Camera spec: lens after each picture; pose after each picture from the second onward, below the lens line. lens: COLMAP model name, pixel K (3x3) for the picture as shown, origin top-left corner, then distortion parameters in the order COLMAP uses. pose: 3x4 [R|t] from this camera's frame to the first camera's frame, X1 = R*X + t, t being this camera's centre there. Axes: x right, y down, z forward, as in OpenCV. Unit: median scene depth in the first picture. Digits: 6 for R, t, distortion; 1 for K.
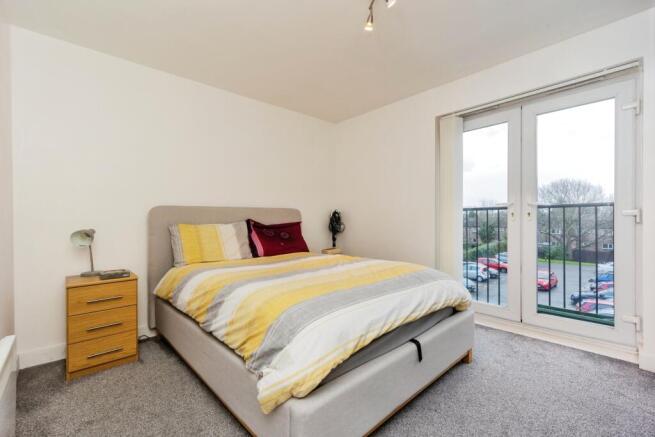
lens RADIAL K [[282.3, 0, 327.5], [0, 282.3, 218.5], [0, 0, 1]] dist [-0.000849, -0.000082]
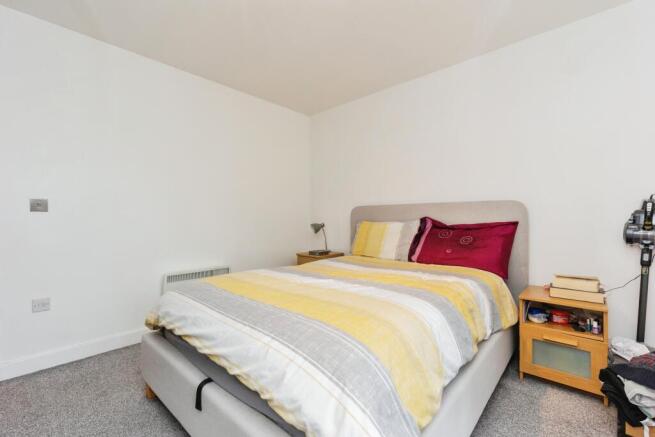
lens RADIAL K [[282.3, 0, 327.5], [0, 282.3, 218.5], [0, 0, 1]] dist [-0.000849, -0.000082]
pose [[0.107179, 0.004567, -0.994229, 0.575889], [0.000262, 0.999989, 0.004621, 0.002800], [0.994240, -0.000756, 0.107177, 0.666122]]
